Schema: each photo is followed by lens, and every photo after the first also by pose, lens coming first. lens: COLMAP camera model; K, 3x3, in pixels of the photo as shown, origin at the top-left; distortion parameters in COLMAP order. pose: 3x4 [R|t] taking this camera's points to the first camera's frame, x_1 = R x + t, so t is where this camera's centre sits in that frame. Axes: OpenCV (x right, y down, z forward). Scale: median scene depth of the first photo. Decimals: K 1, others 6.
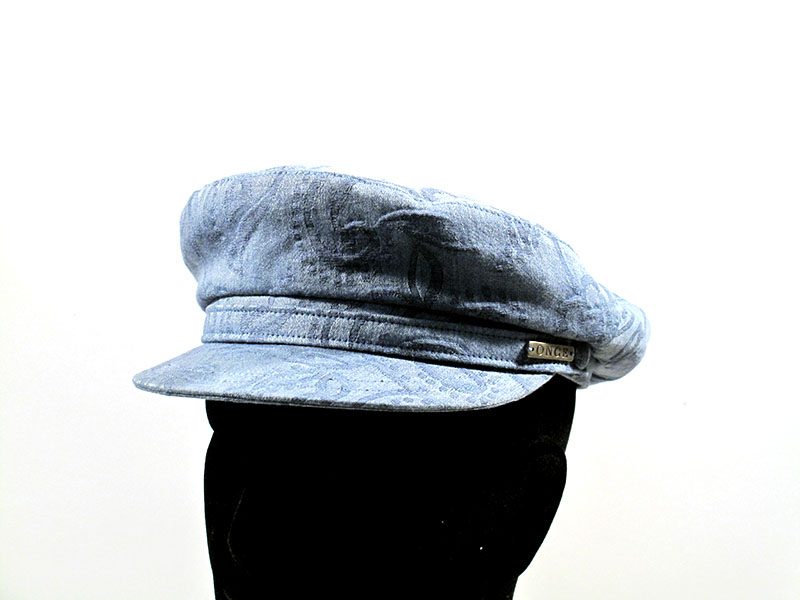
lens RADIAL K [[1692.5, 0, 400.0], [0, 1692.5, 300.0], [0, 0, 1]] dist [0.010885, 0.028087]
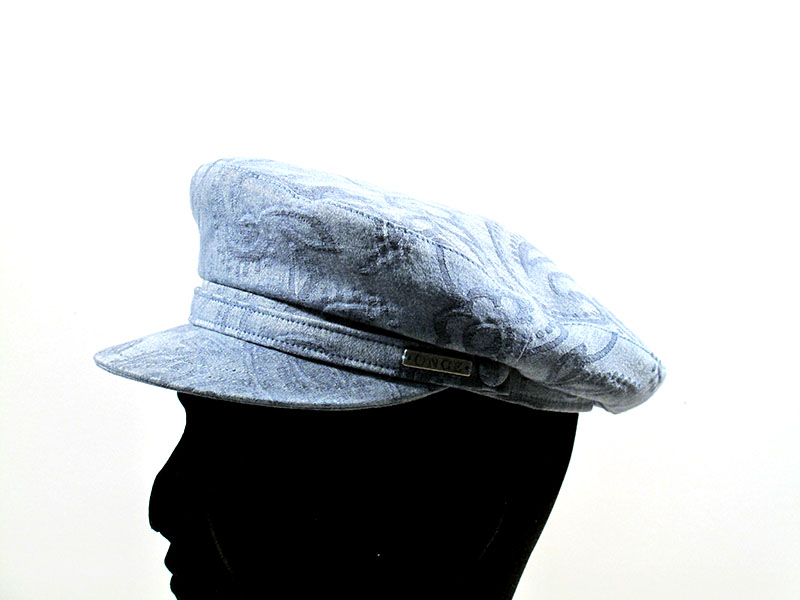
lens RADIAL K [[1692.5, 0, 400.0], [0, 1692.5, 300.0], [0, 0, 1]] dist [0.010885, 0.028087]
pose [[0.844130, 0.088320, -0.528814, 0.594476], [-0.088814, 0.995746, 0.024533, -0.027839], [0.528731, 0.026257, 0.848383, 0.173990]]
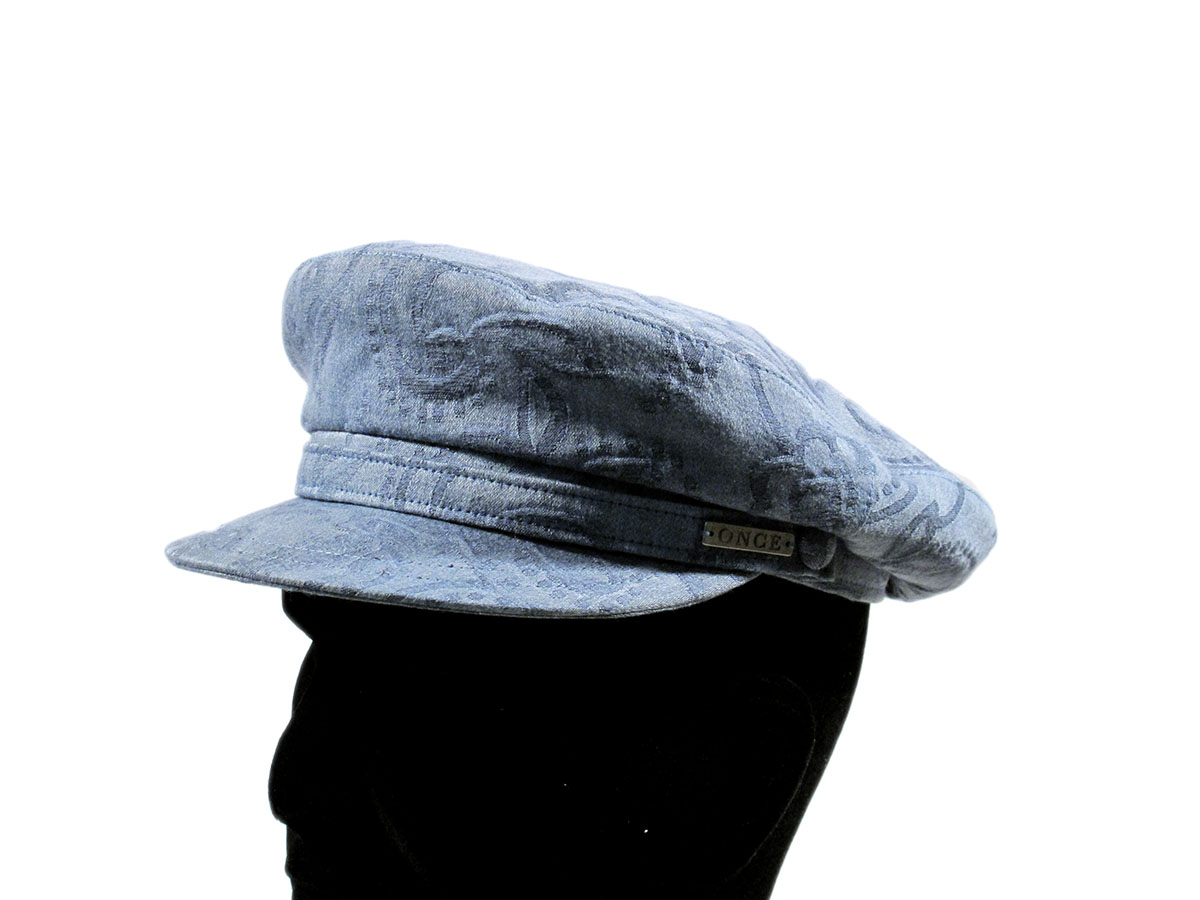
lens RADIAL K [[2538.8, 0, 600.0], [0, 2538.8, 450.0], [0, 0, 1]] dist [0.010885, 0.028087]
pose [[0.955348, 0.050545, -0.291127, 0.326176], [-0.050777, 0.998687, 0.006764, -0.007667], [0.291087, 0.008320, 0.956660, 0.050257]]
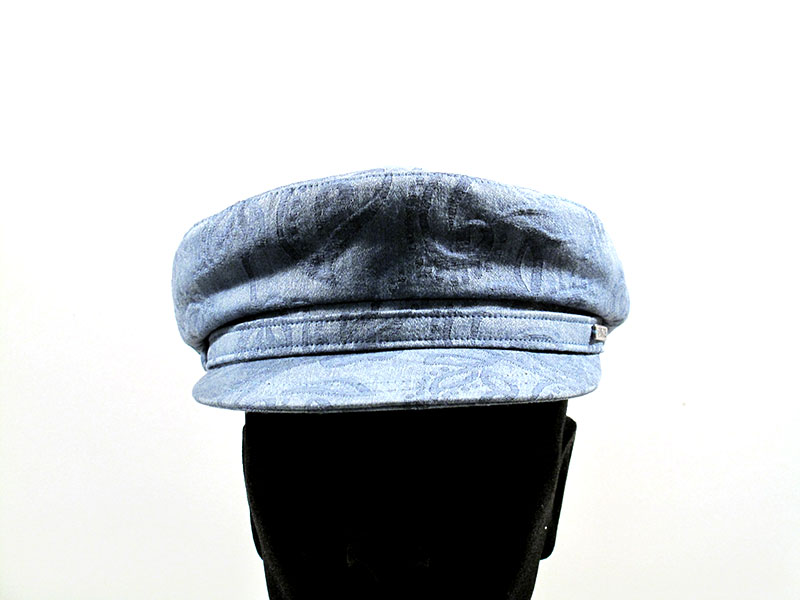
lens RADIAL K [[1692.5, 0, 400.0], [0, 1692.5, 300.0], [0, 0, 1]] dist [0.010885, 0.028087]
pose [[0.857147, -0.081491, 0.508585, -0.574813], [0.081246, 0.996435, 0.022731, -0.025099], [-0.508624, 0.021837, 0.860712, 0.150852]]
